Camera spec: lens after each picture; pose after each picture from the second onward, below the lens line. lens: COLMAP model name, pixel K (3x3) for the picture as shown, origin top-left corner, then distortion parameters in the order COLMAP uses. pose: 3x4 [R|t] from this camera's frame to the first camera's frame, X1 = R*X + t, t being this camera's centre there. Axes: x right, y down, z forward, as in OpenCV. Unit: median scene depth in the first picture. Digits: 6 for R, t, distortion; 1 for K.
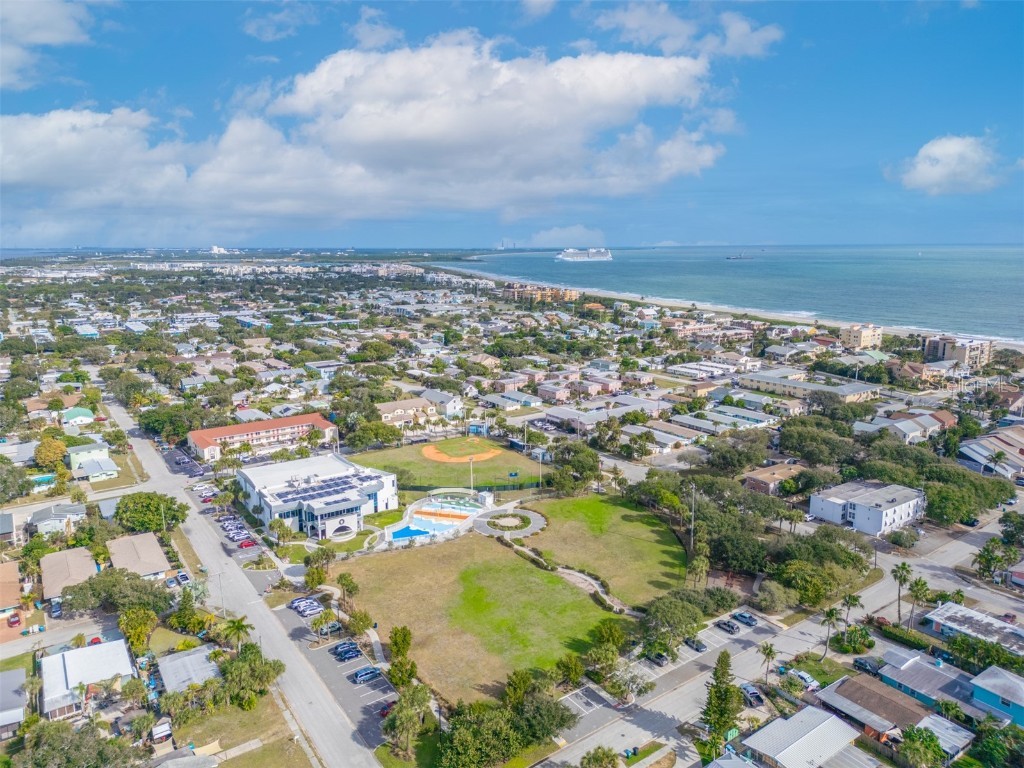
lens RADIAL K [[714.2, 0, 512.0], [0, 714.2, 384.0], [0, 0, 1]] dist [0.089065, -0.094784]
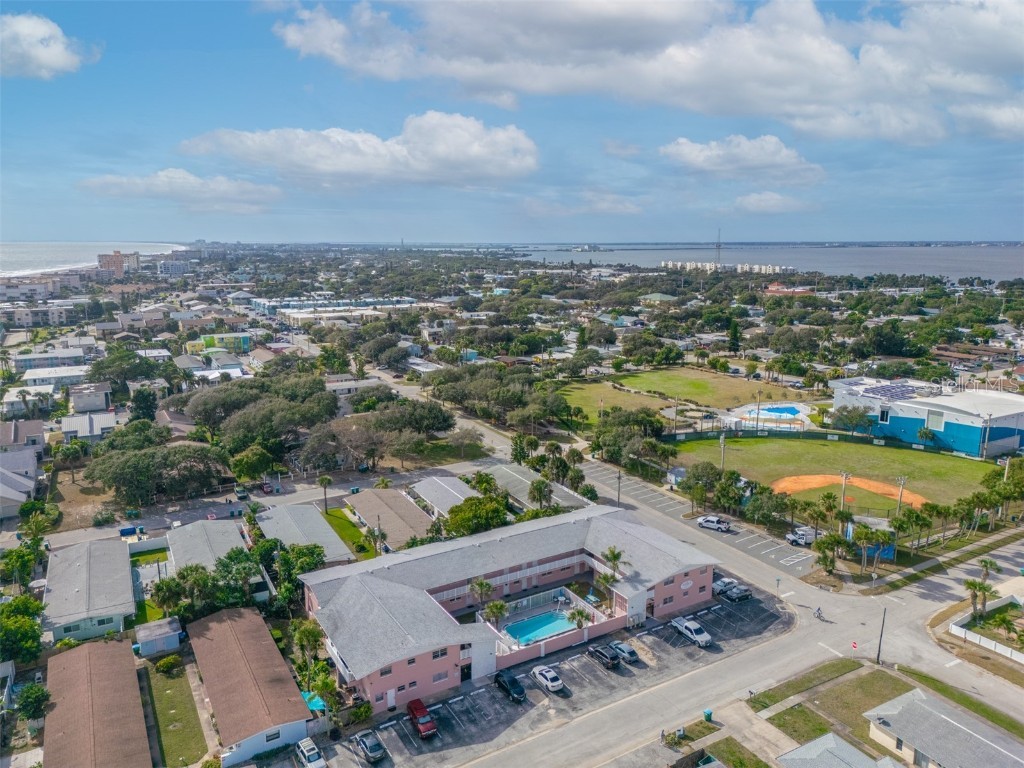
lens RADIAL K [[714.2, 0, 512.0], [0, 714.2, 384.0], [0, 0, 1]] dist [0.089065, -0.094784]
pose [[-0.995662, -0.017303, 0.091422, 0.132280], [0.019240, 0.923035, 0.384234, -0.202627], [-0.091034, 0.384326, -0.918698, 1.540651]]
